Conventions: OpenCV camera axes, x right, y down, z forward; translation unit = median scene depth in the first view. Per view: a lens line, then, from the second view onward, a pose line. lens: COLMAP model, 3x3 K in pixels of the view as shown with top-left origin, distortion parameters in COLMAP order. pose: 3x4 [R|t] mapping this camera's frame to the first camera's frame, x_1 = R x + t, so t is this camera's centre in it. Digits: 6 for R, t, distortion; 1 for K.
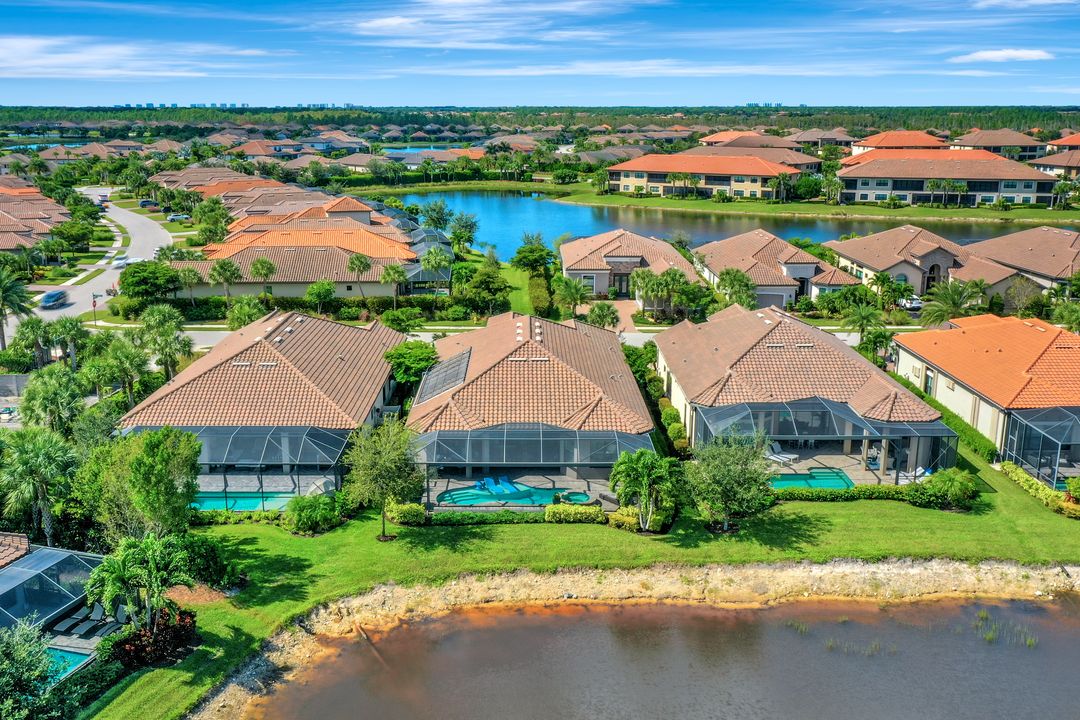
lens RADIAL K [[1027.4, 0, 567.8], [0, 1027.4, 342.4], [0, 0, 1]] dist [0.015070, -0.017369]
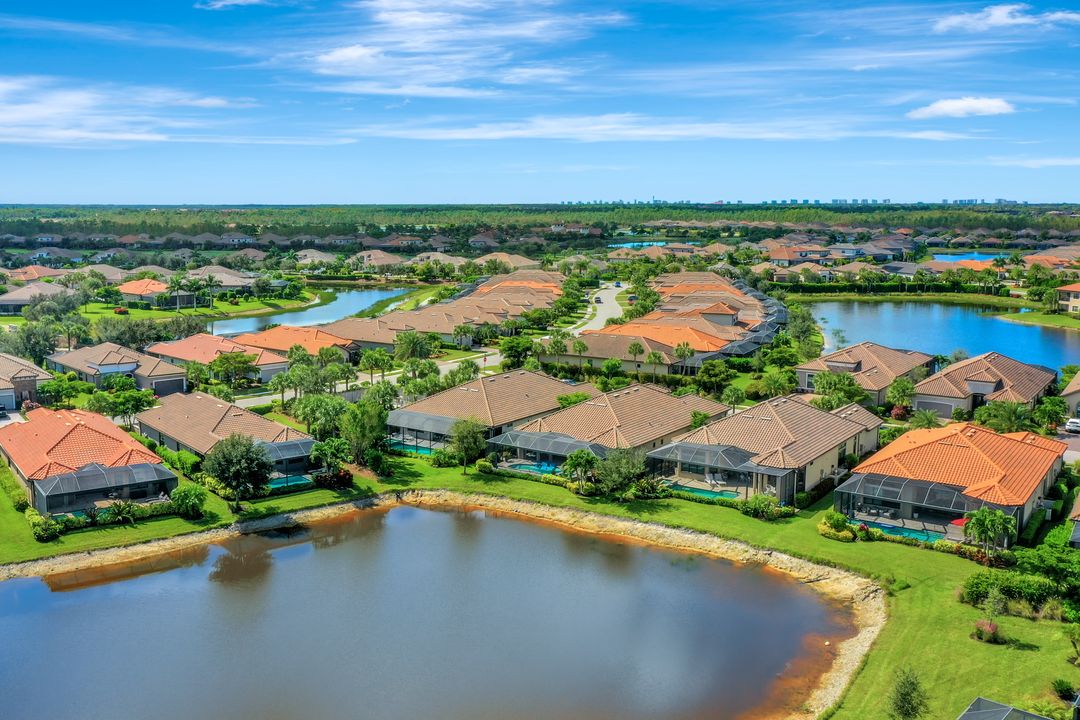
lens RADIAL K [[1068.1, 0, 540.0], [0, 1068.1, 360.0], [0, 0, 1]] dist [0.023743, 0.009653]
pose [[0.814186, 0.090862, -0.573450, 0.526364], [-0.134870, 0.990260, -0.034583, 0.009750], [0.564722, 0.105498, 0.818510, -0.306363]]
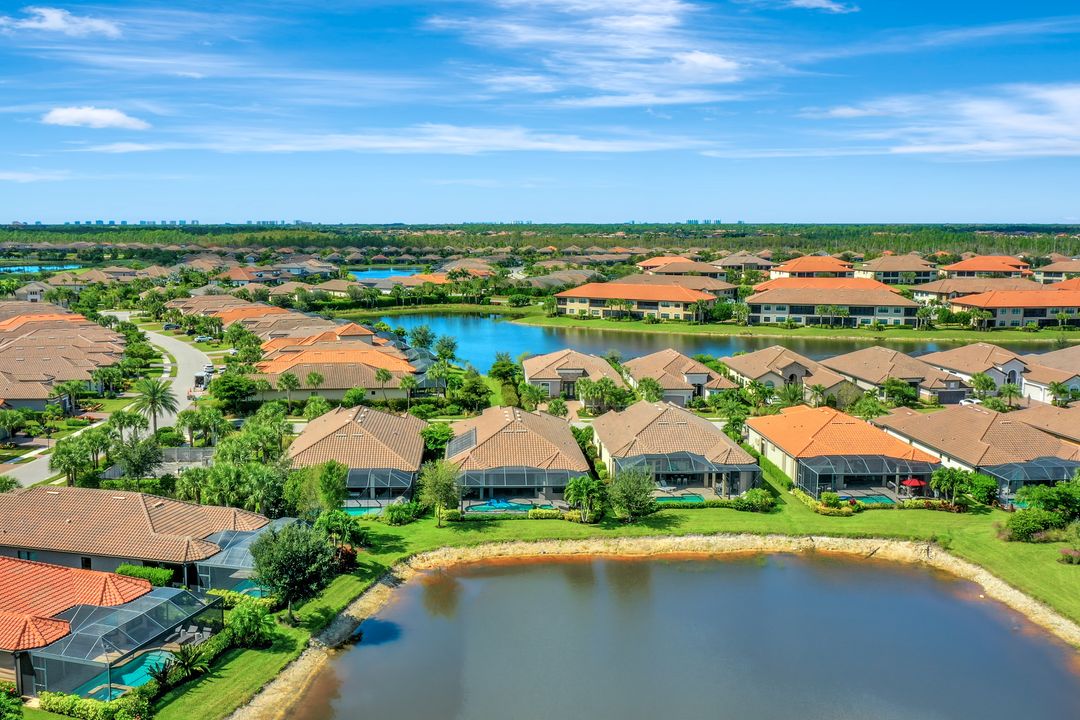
lens RADIAL K [[1027.4, 0, 567.8], [0, 1027.4, 342.4], [0, 0, 1]] dist [0.015070, -0.017369]
pose [[0.998599, -0.003041, 0.052834, -0.023027], [0.008771, 0.994051, -0.108558, 0.031375], [-0.052189, 0.108869, 0.992685, -0.388017]]
